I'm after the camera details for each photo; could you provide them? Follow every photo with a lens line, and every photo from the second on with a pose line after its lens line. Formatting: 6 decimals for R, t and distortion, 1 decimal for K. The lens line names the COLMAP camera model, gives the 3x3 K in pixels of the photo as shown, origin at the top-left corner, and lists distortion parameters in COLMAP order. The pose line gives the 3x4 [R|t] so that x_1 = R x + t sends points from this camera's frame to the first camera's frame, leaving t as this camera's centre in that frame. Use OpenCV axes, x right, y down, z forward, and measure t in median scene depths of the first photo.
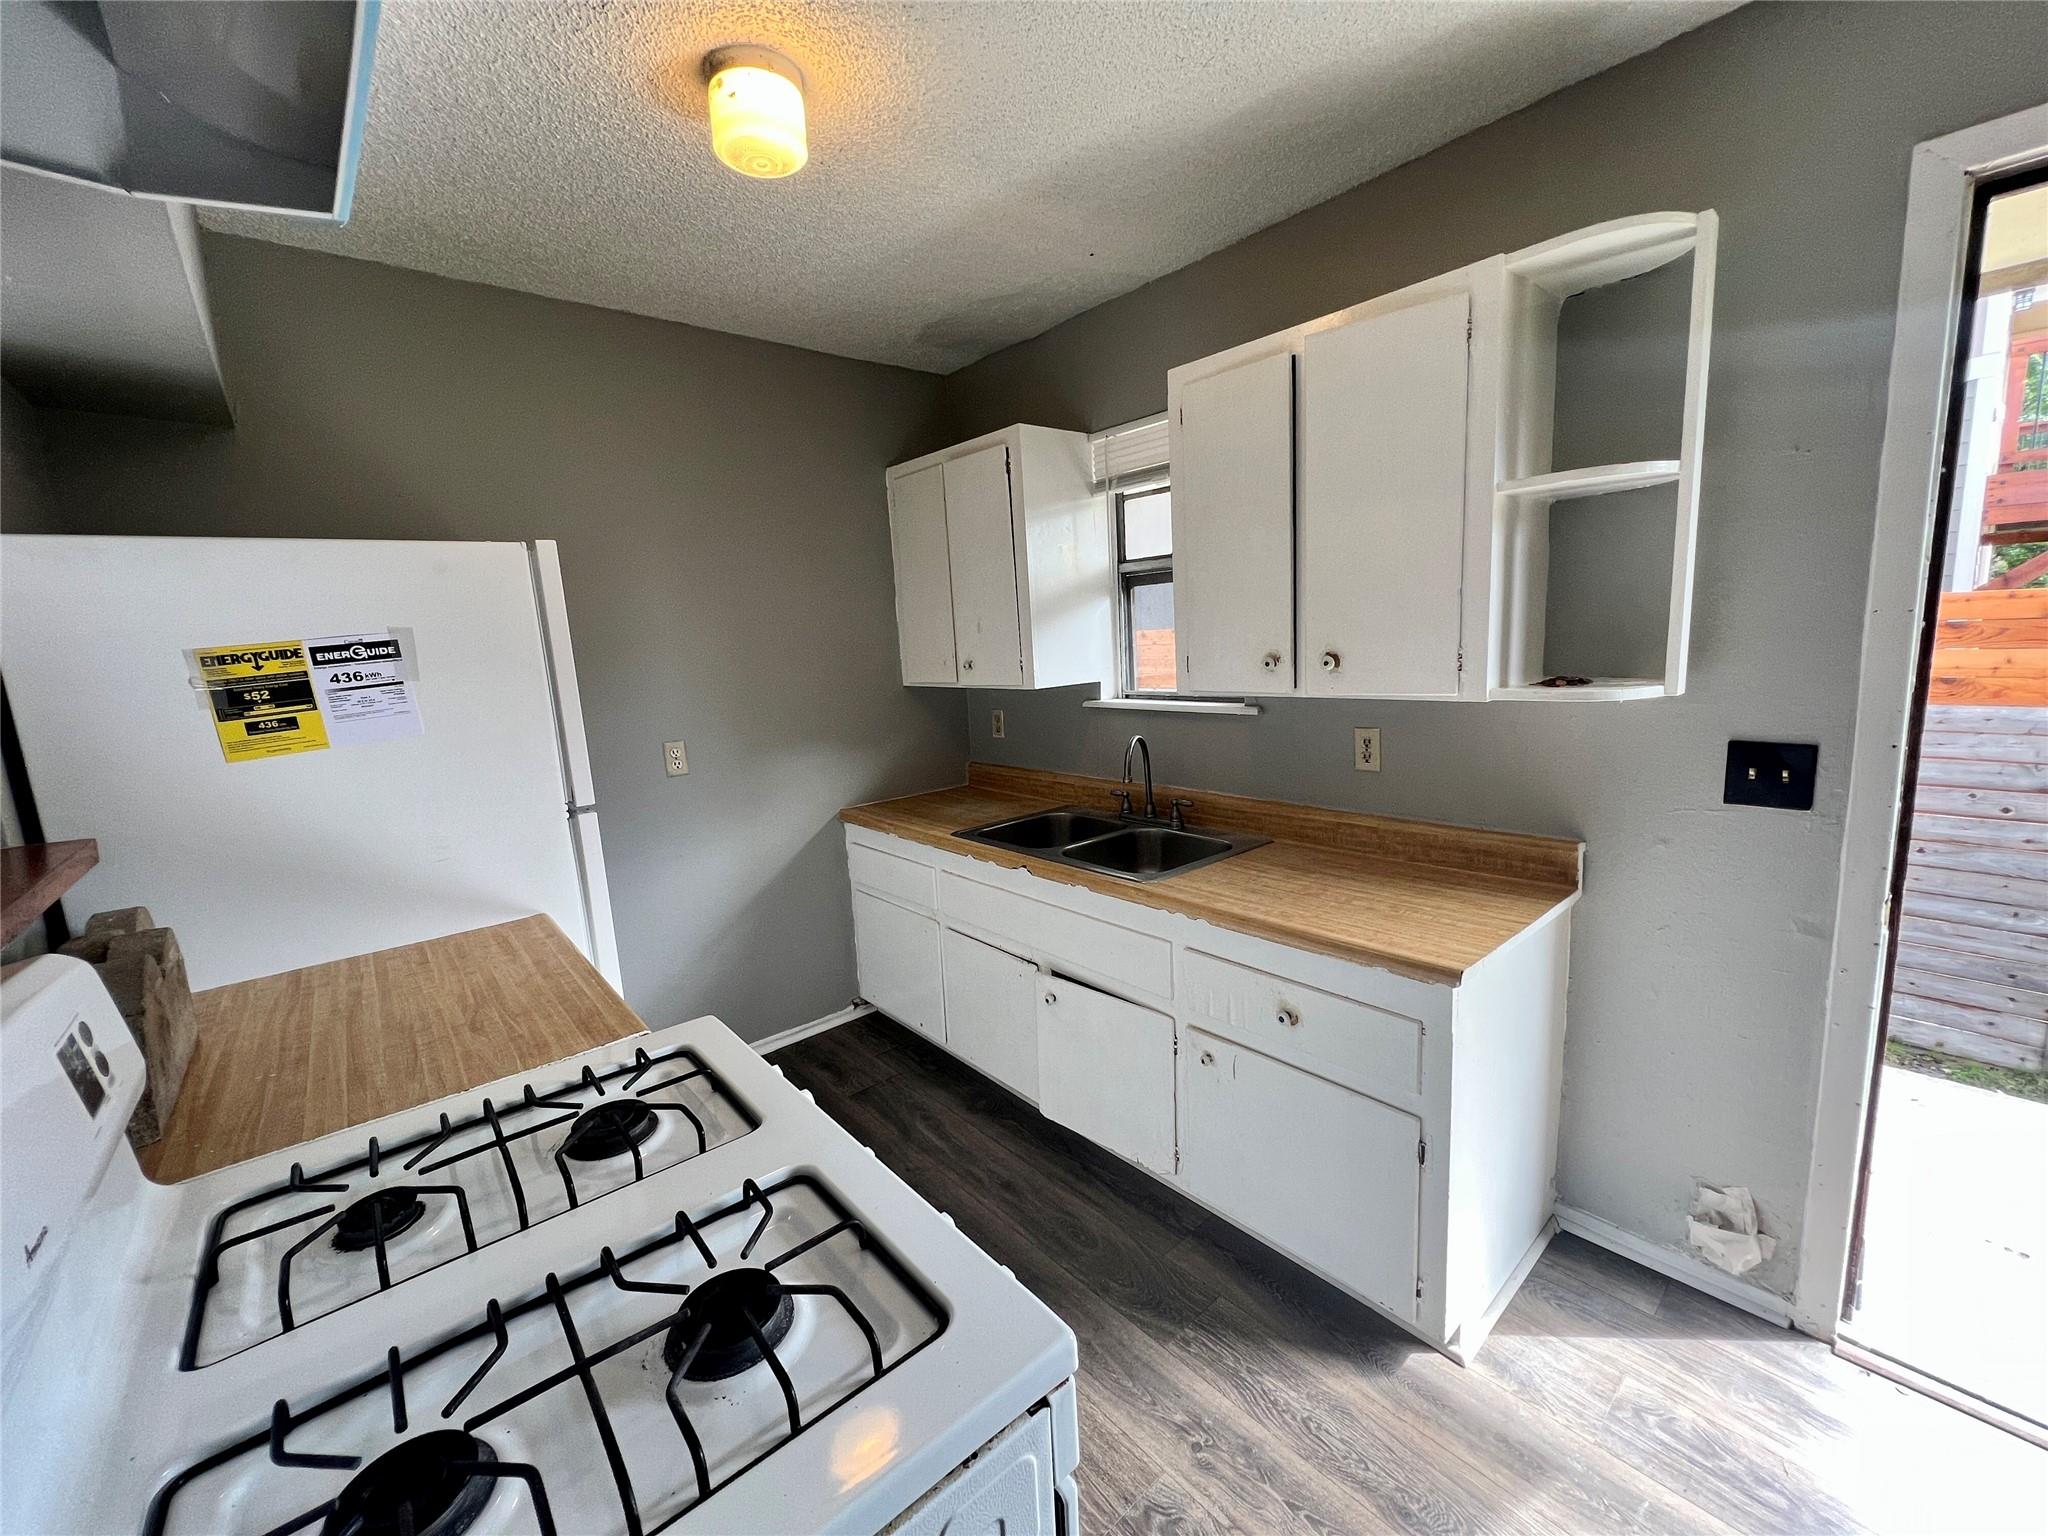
lens RADIAL K [[823.0, 0, 1024.0], [0, 823.0, 768.0], [0, 0, 1]] dist [-0.001346, -0.000422]
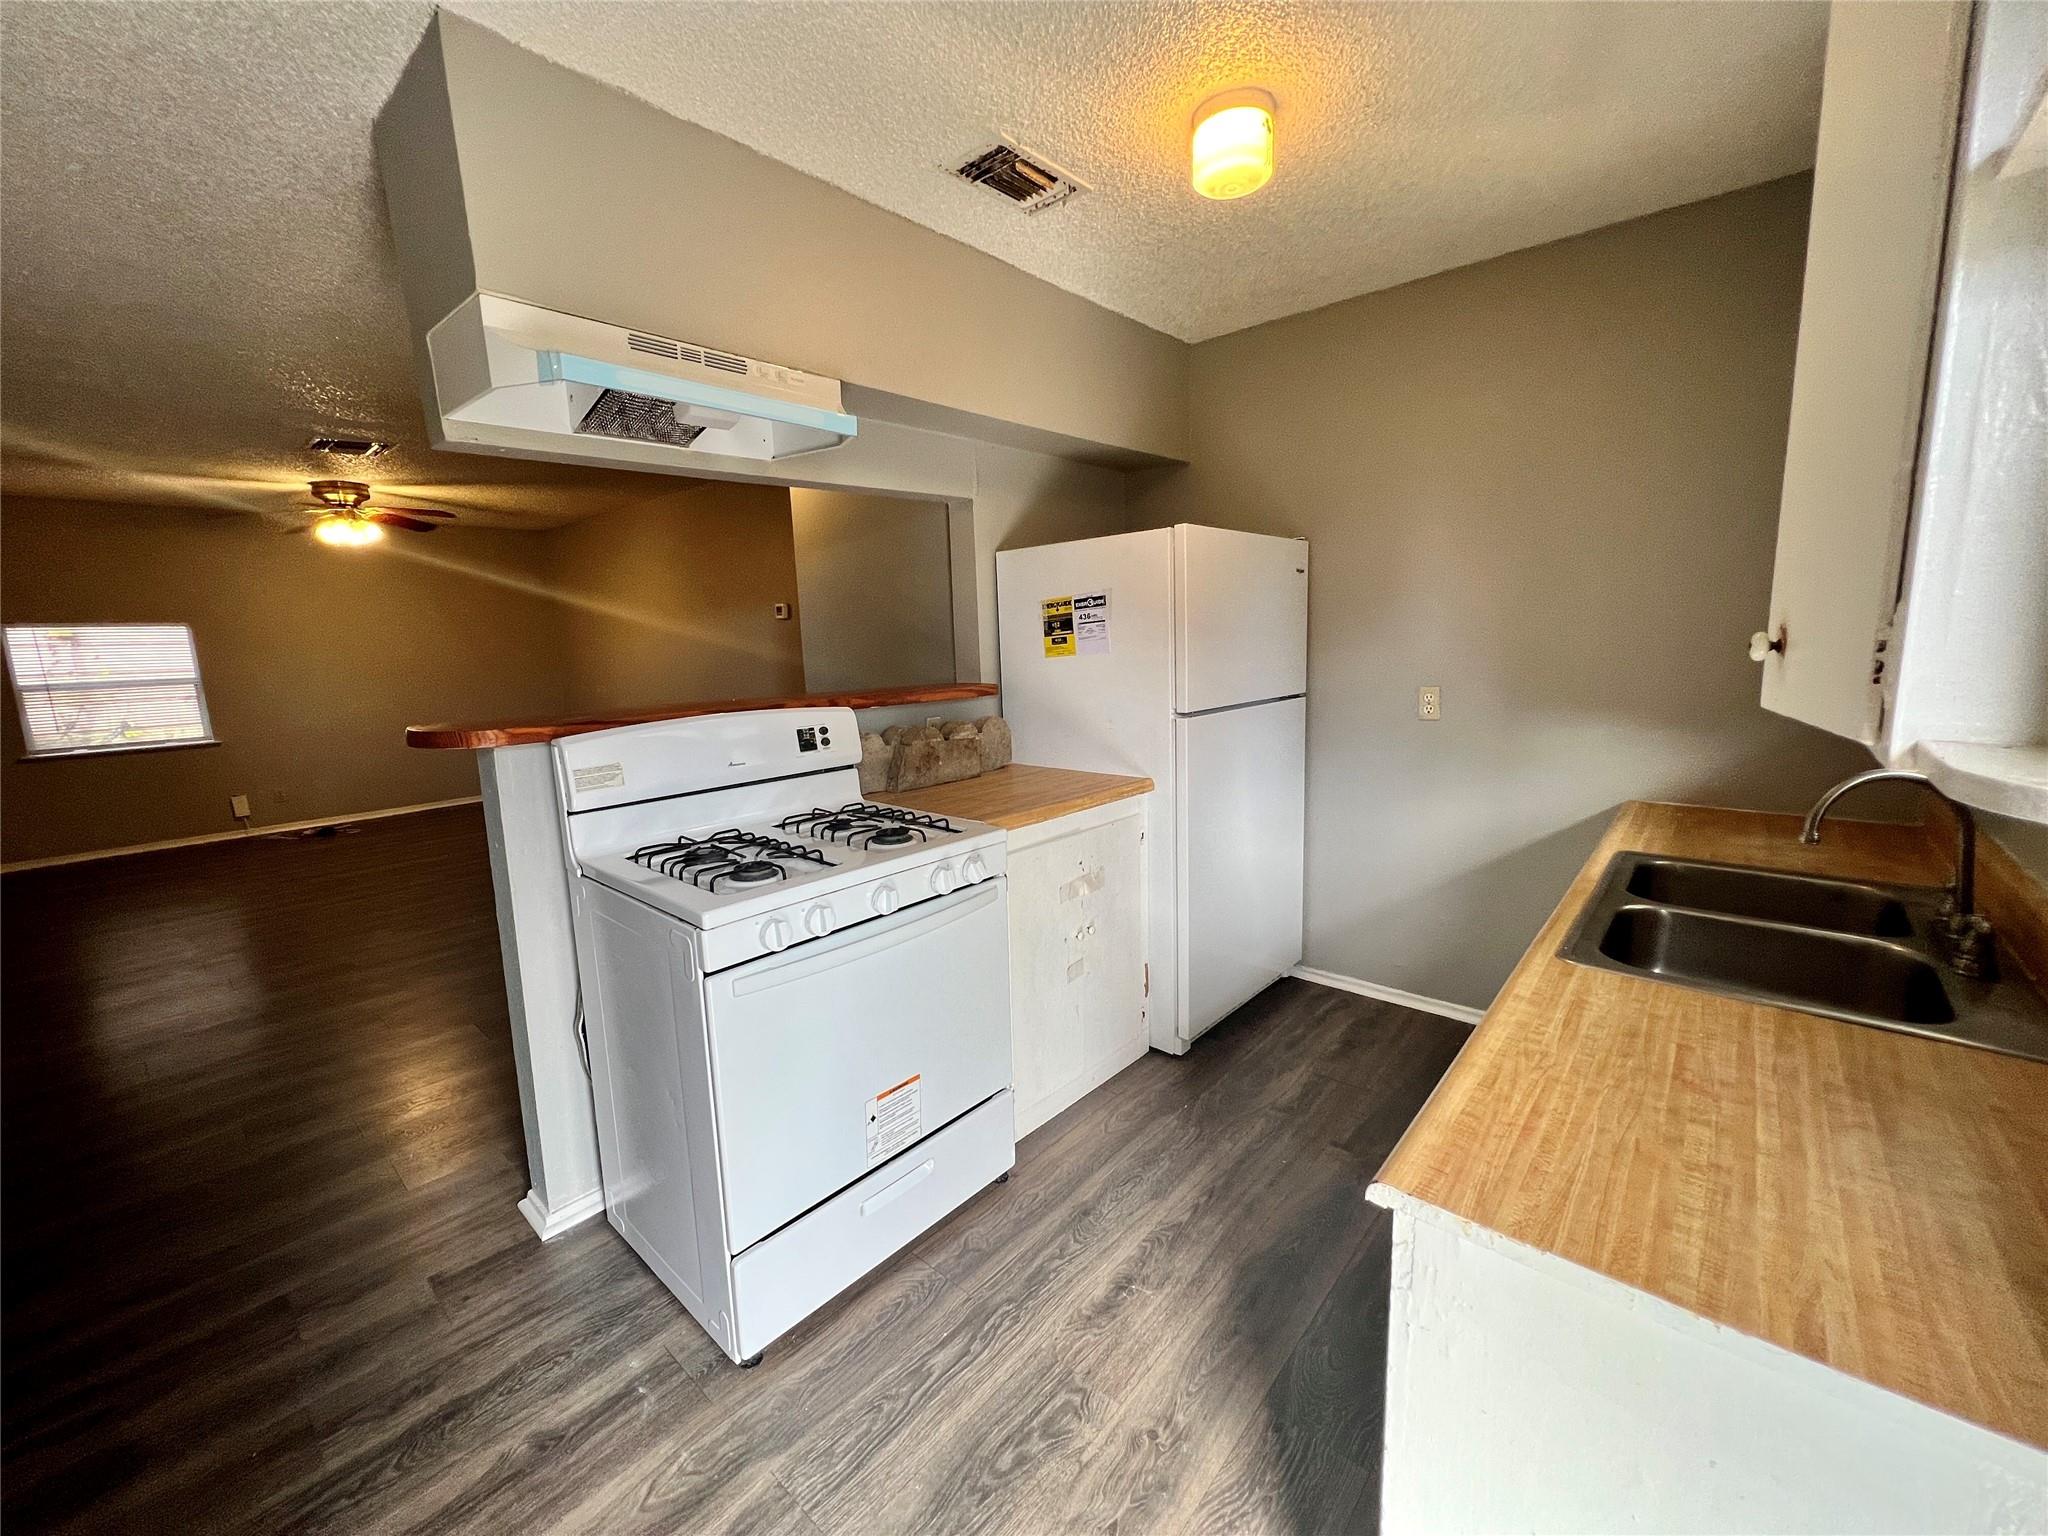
lens RADIAL K [[828.1, 0, 1024.0], [0, 828.1, 768.0], [0, 0, 1]] dist [-0.001899, 0.000027]
pose [[0.134951, 0.207386, -0.968906, 0.916472], [-0.132268, 0.972870, 0.189812, -0.106031], [0.981984, 0.102540, 0.158720, 0.572240]]
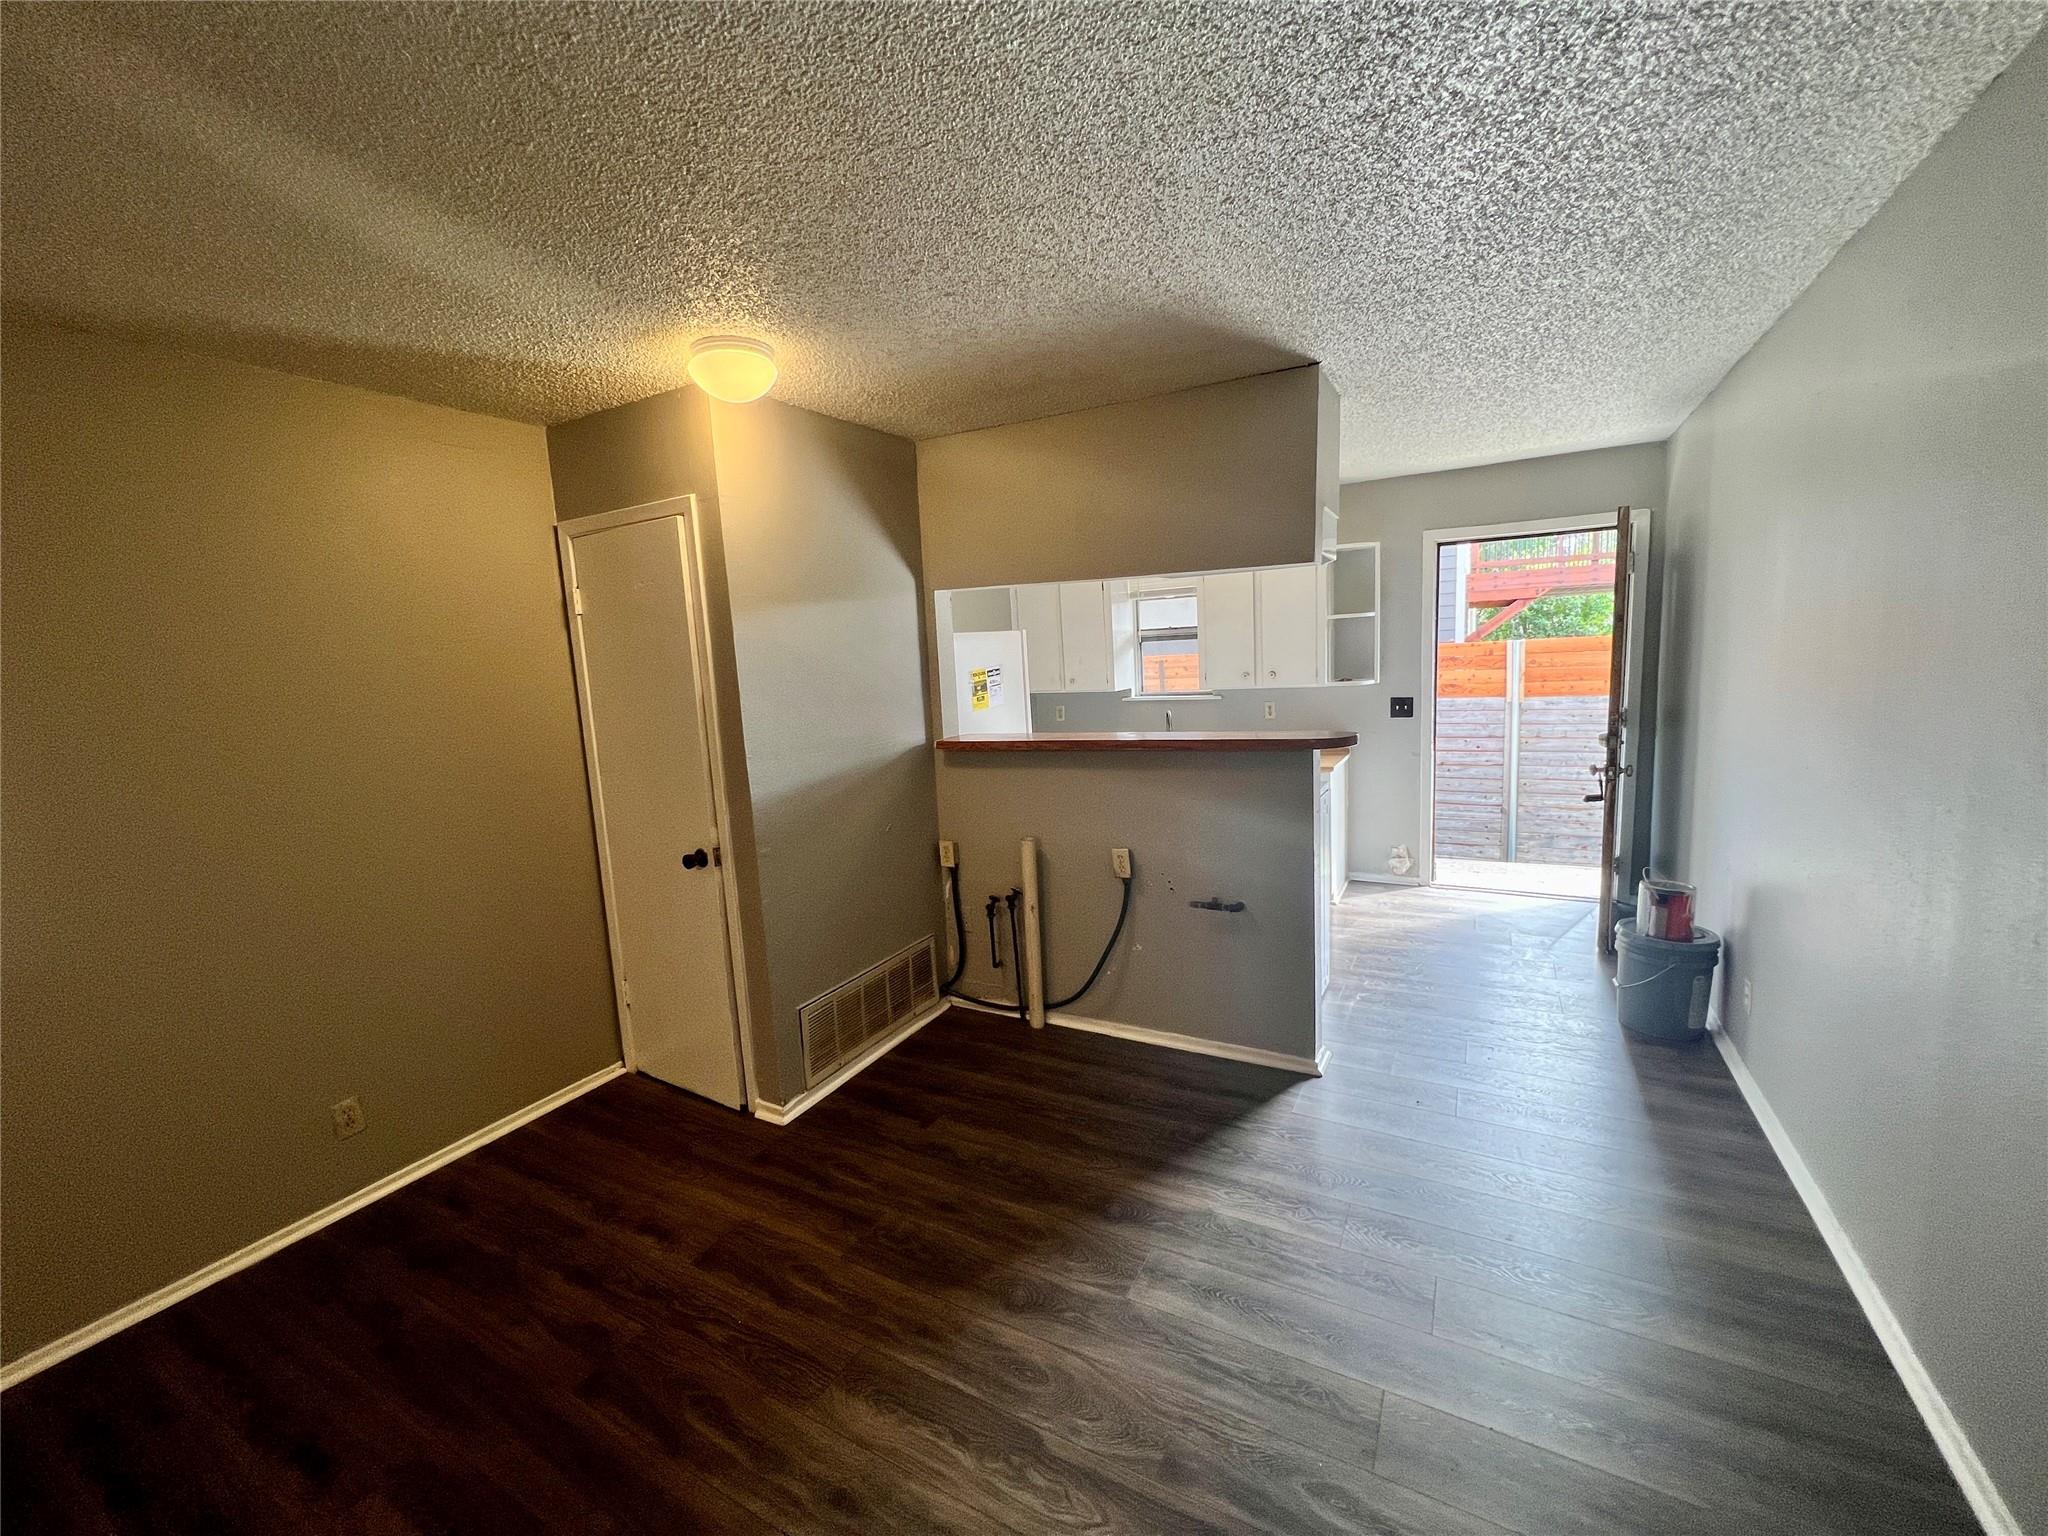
lens RADIAL K [[818.6, 0, 1021.2], [0, 818.6, 765.5], [0, 0, 1]] dist [0.000004, 0.000220]
pose [[0.941370, -0.044411, 0.334439, -1.543746], [0.057203, 0.997956, -0.028493, 0.234643], [-0.332490, 0.045953, 0.941987, -1.481135]]
